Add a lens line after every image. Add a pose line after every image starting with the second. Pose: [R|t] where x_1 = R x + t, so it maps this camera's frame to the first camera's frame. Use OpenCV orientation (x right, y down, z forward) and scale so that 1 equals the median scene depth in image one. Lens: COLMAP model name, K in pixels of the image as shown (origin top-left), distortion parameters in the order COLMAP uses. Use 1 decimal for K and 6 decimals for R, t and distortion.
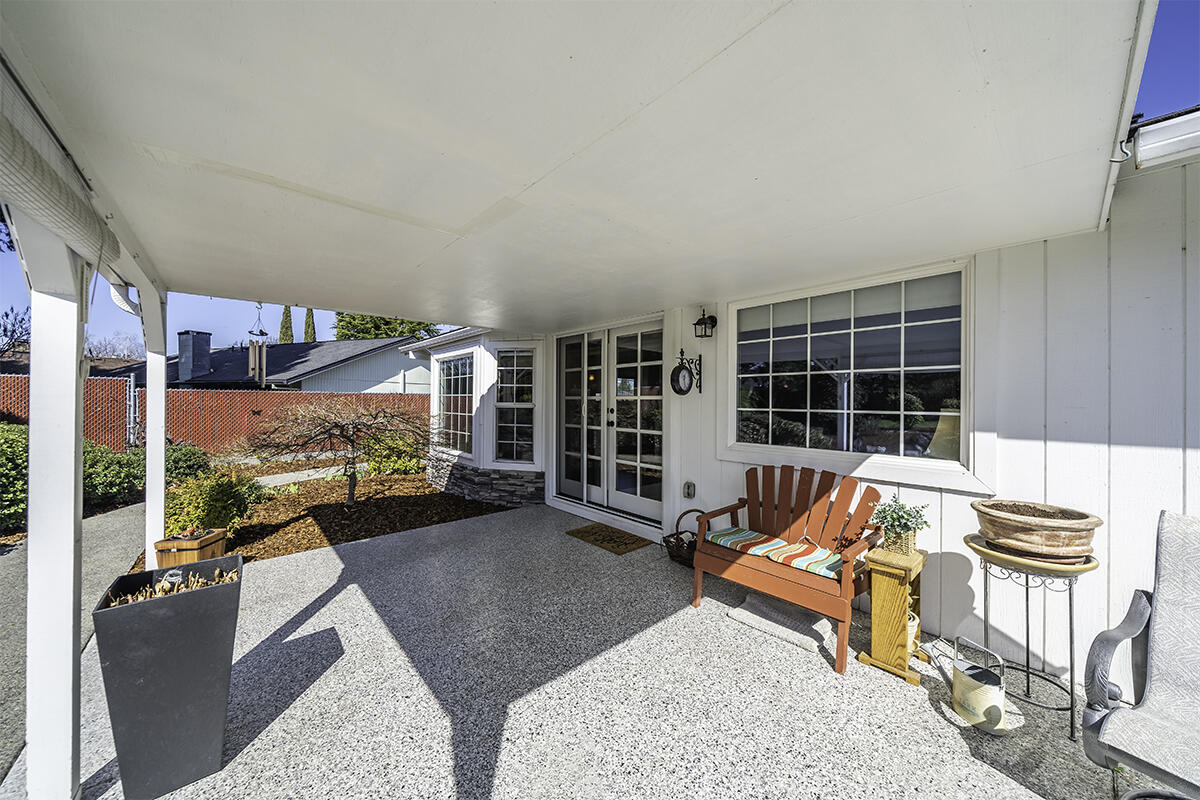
lens RADIAL K [[413.2, 0, 599.8], [0, 413.2, 396.0], [0, 0, 1]] dist [-0.000499, 0.000128]
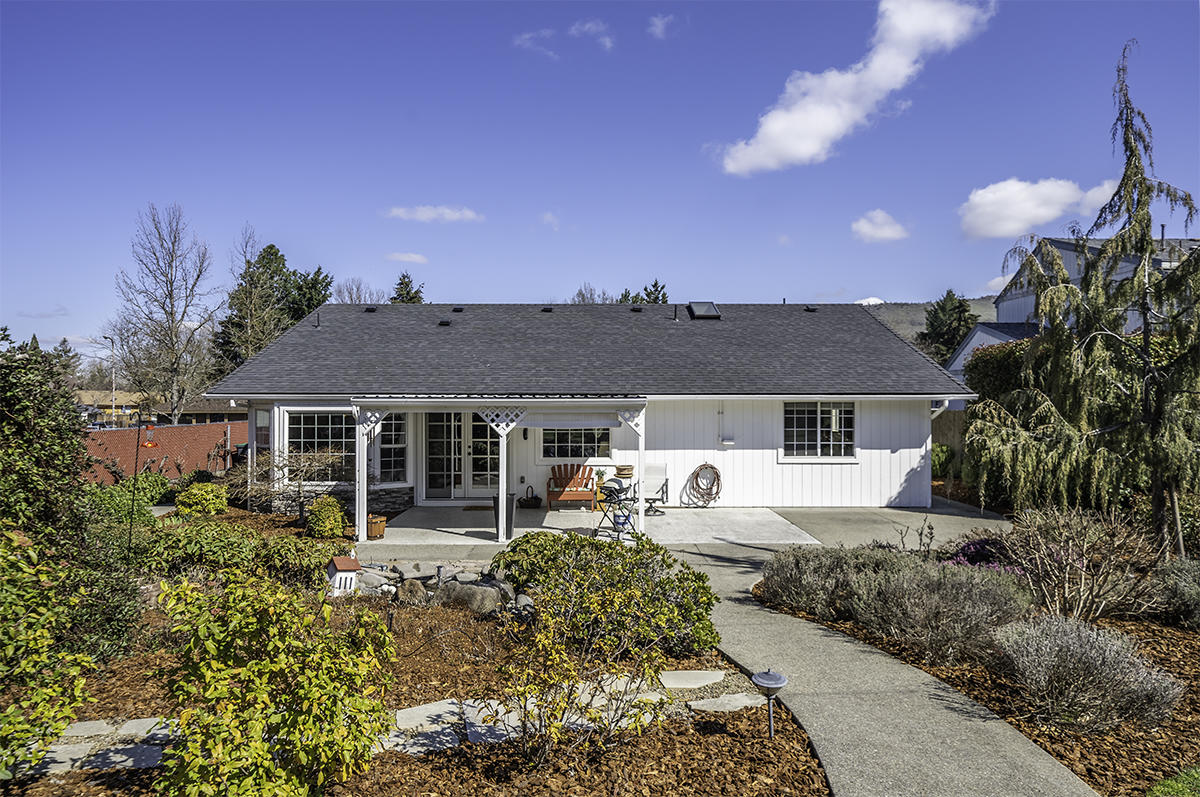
lens RADIAL K [[696.4, 0, 598.6], [0, 696.4, 398.5], [0, 0, 1]] dist [-0.001036, -0.000100]
pose [[0.655505, -0.005839, 0.755168, -2.623183], [-0.003708, 0.999933, 0.010950, -0.295262], [-0.755182, -0.009978, 0.655439, -2.025608]]
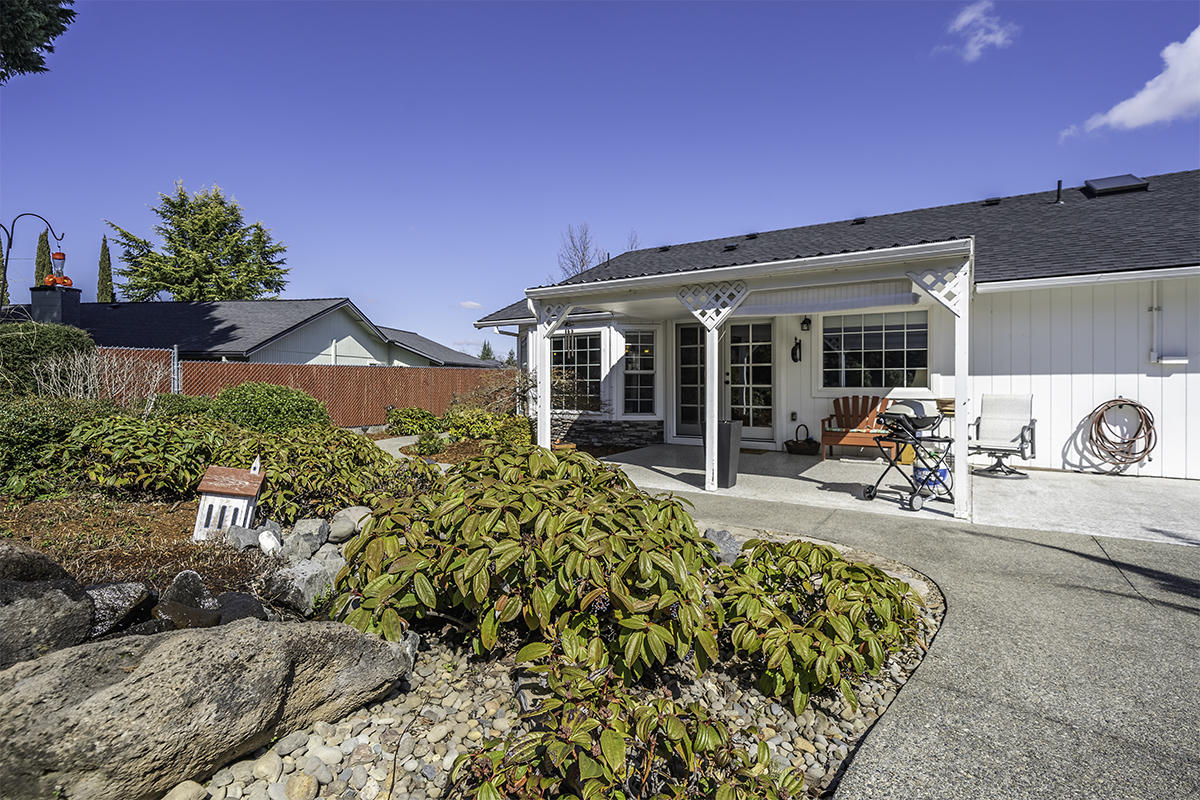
lens RADIAL K [[568.6, 0, 605.4], [0, 568.6, 385.0], [0, 0, 1]] dist [0.001447, -0.001224]
pose [[0.960722, -0.011859, 0.277258, -1.292697], [0.006613, 0.999781, 0.019846, 0.041392], [-0.277433, -0.017233, 0.960590, -1.165971]]
